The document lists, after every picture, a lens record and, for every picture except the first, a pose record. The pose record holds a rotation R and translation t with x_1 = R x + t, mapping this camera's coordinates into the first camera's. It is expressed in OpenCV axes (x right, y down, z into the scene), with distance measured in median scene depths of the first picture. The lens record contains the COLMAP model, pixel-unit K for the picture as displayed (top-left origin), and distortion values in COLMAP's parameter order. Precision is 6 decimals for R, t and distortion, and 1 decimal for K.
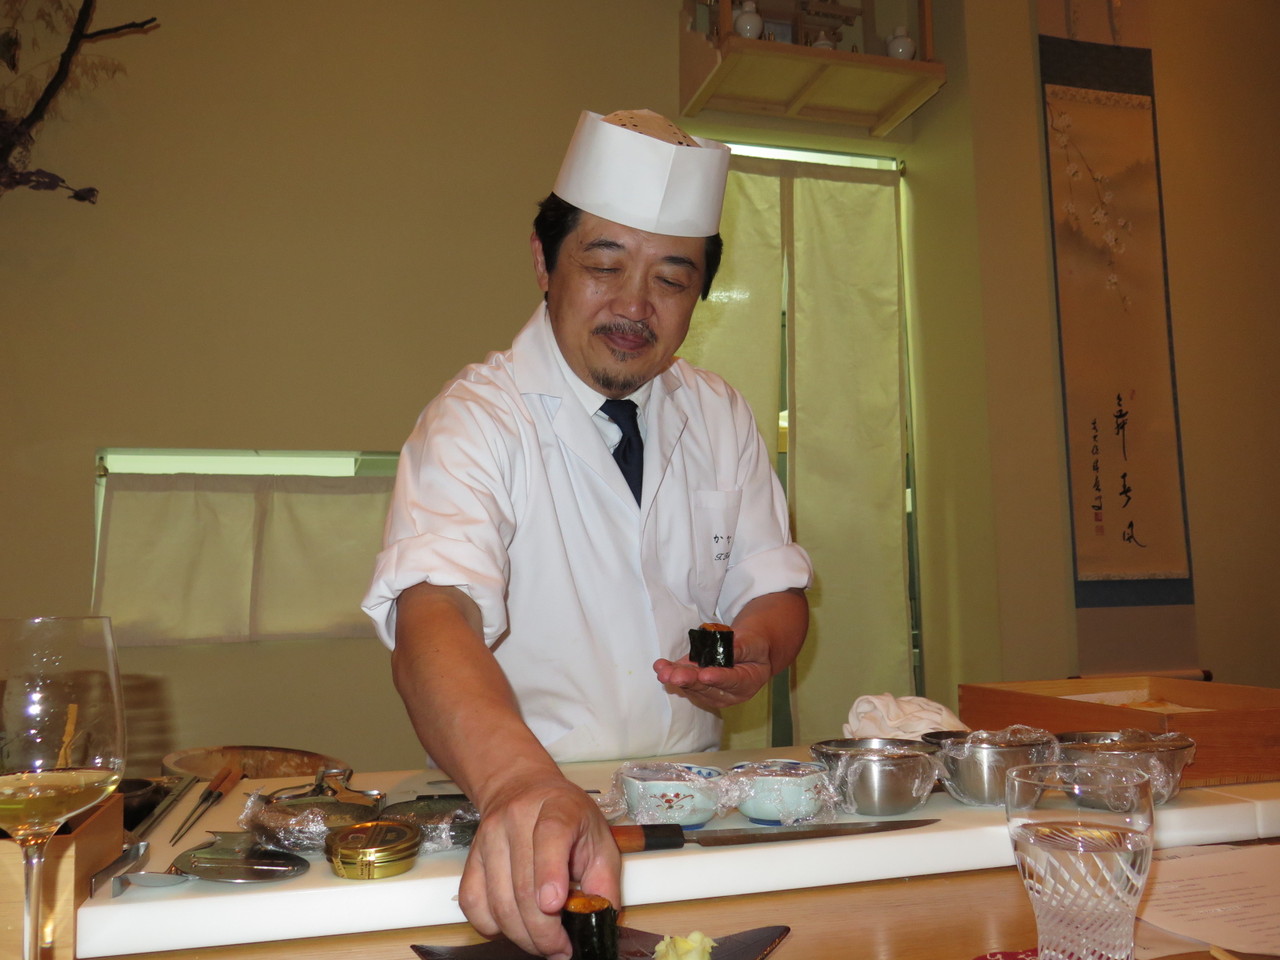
lens RADIAL K [[1070.1, 0, 640.8], [0, 1070.1, 487.6], [0, 0, 1]] dist [-0.009845, -0.001479]
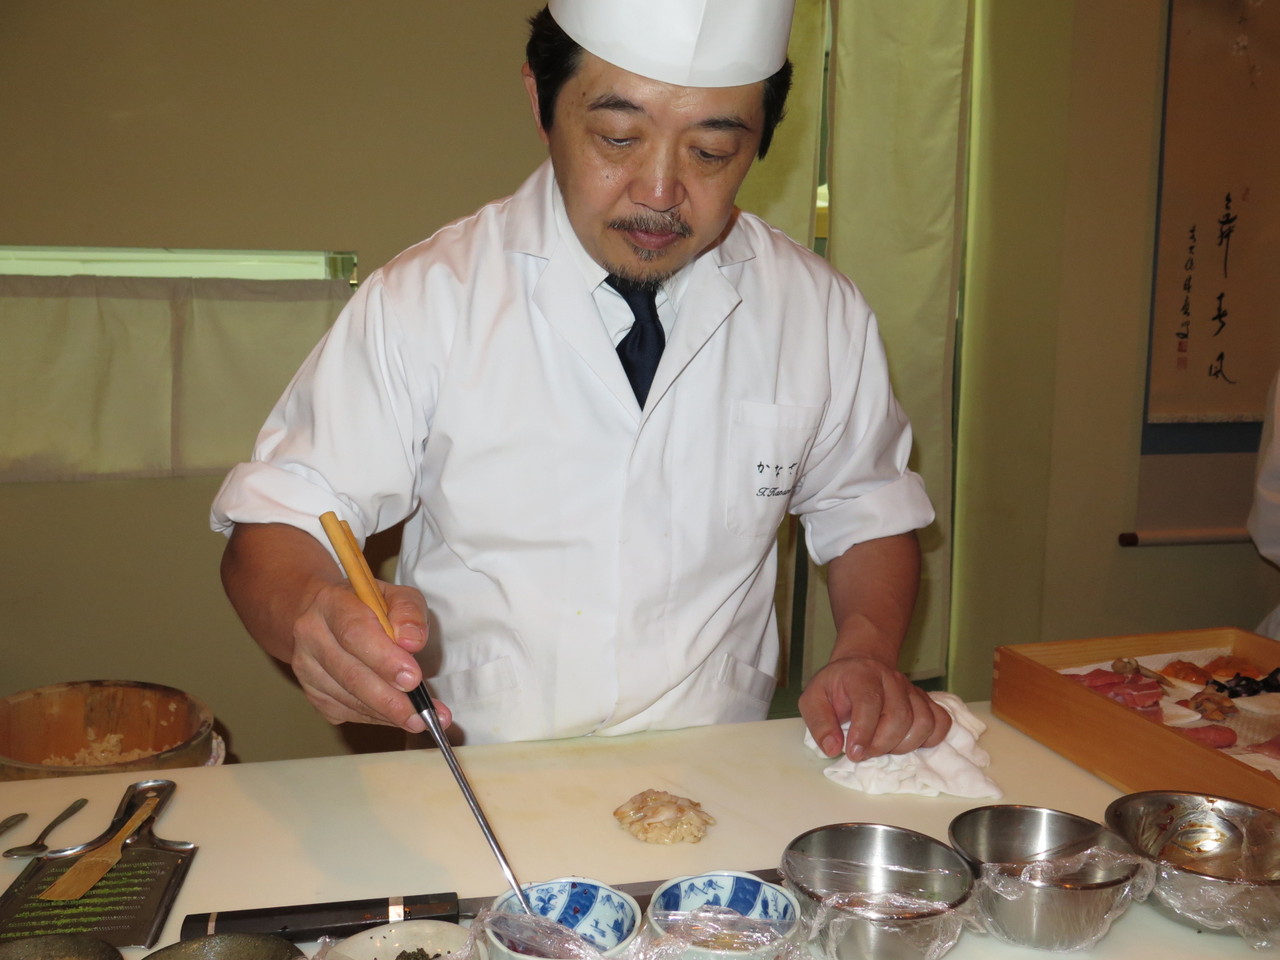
lens RADIAL K [[1064.7, 0, 638.7], [0, 1064.7, 477.7], [0, 0, 1]] dist [-0.007030, -0.009116]
pose [[0.999112, 0.030067, -0.029525, 0.032513], [-0.022408, 0.972449, 0.232037, -0.056428], [0.035689, -0.231169, 0.972259, 0.157856]]
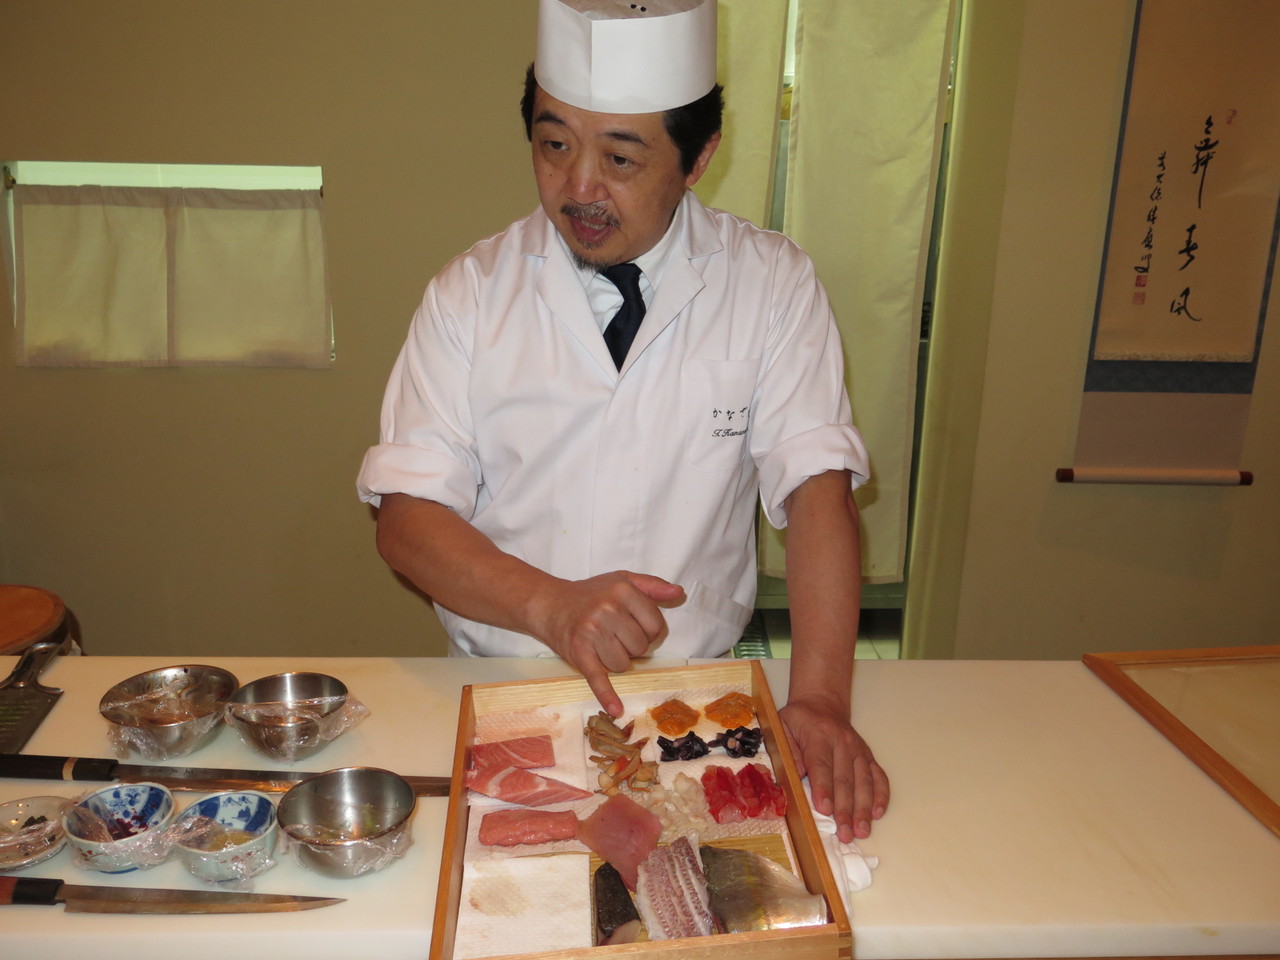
lens RADIAL K [[1114.3, 0, 640.0], [0, 1114.3, 480.0], [0, 0, 1]] dist [-0.003789, -0.003246]
pose [[0.974416, 0.107107, -0.197590, 0.246342], [-0.021186, 0.919003, 0.393680, -0.156755], [0.223752, -0.379422, 0.897760, 0.115298]]
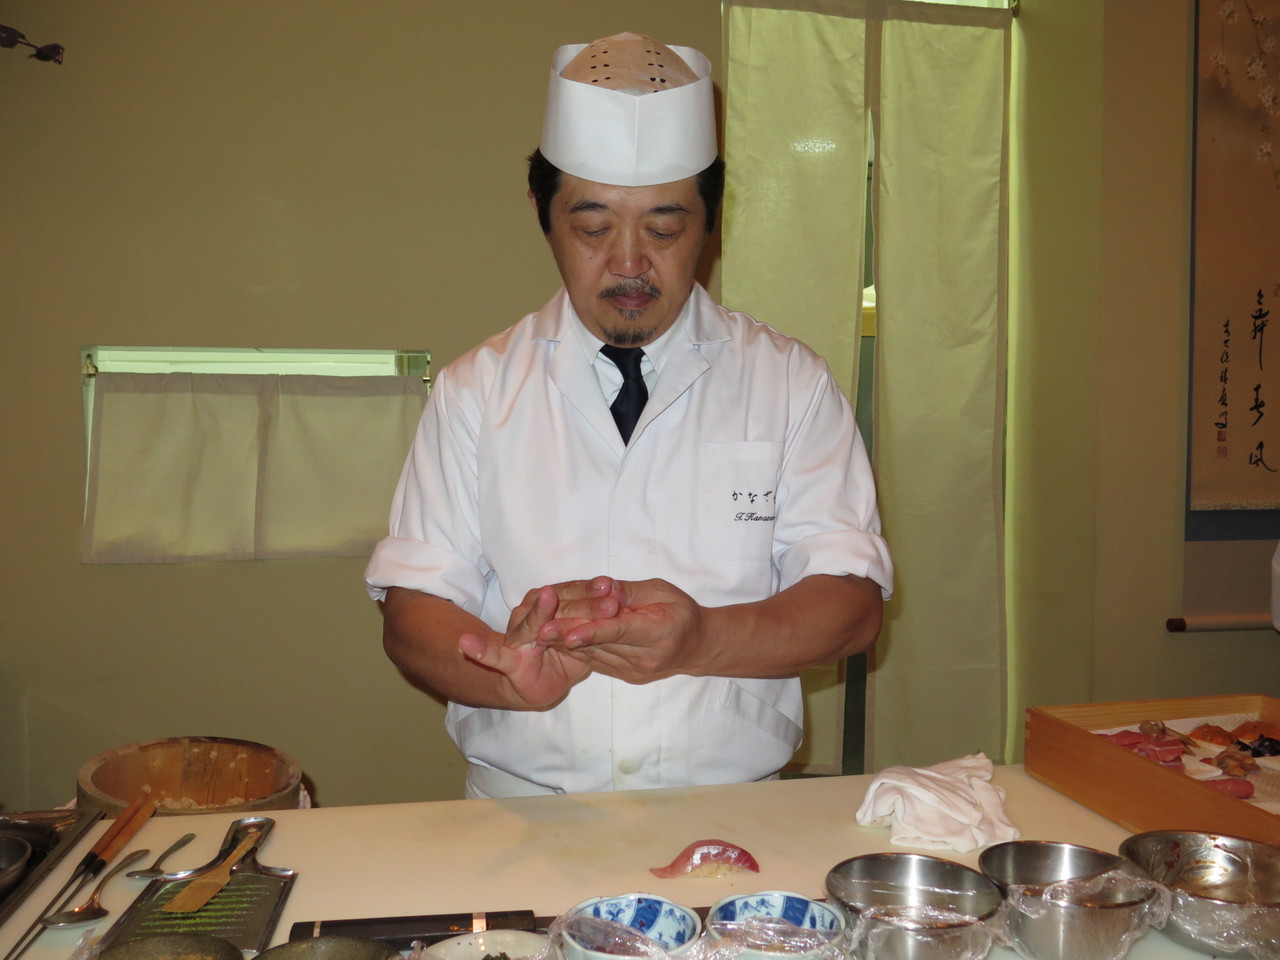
lens RADIAL K [[1065.3, 0, 645.9], [0, 1065.3, 484.1], [0, 0, 1]] dist [-0.007274, -0.008165]
pose [[0.996809, 0.026509, -0.075292, 0.033015], [-0.015182, 0.988989, 0.147207, -0.053549], [0.078365, -0.145594, 0.986236, 0.117980]]
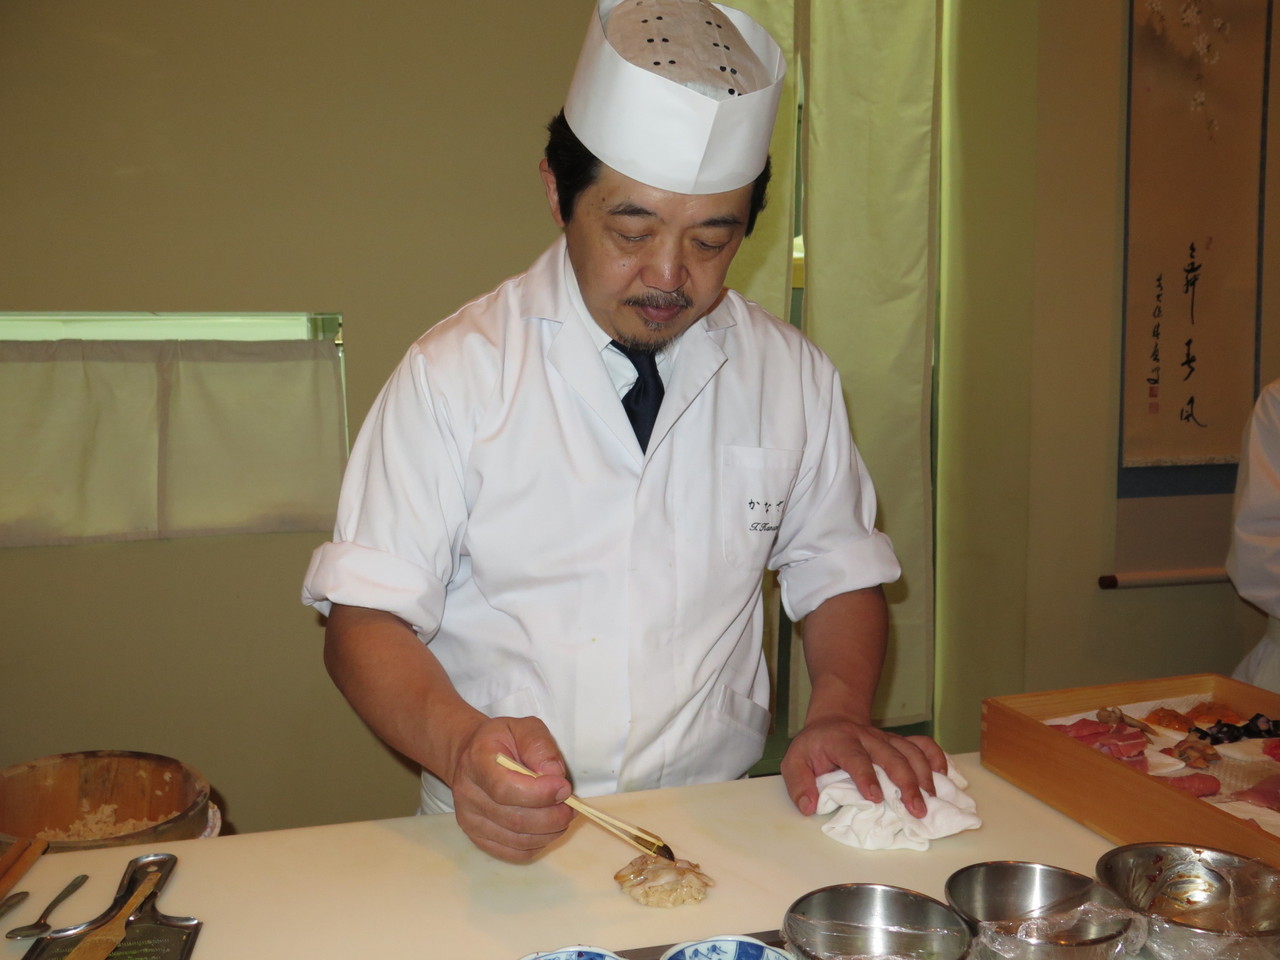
lens RADIAL K [[1065.5, 0, 638.7], [0, 1065.5, 479.2], [0, 0, 1]] dist [-0.008901, -0.004764]
pose [[0.999876, 0.011427, -0.010796, 0.028025], [-0.009113, 0.980907, 0.194262, -0.065929], [0.012810, -0.194140, 0.980890, 0.151173]]
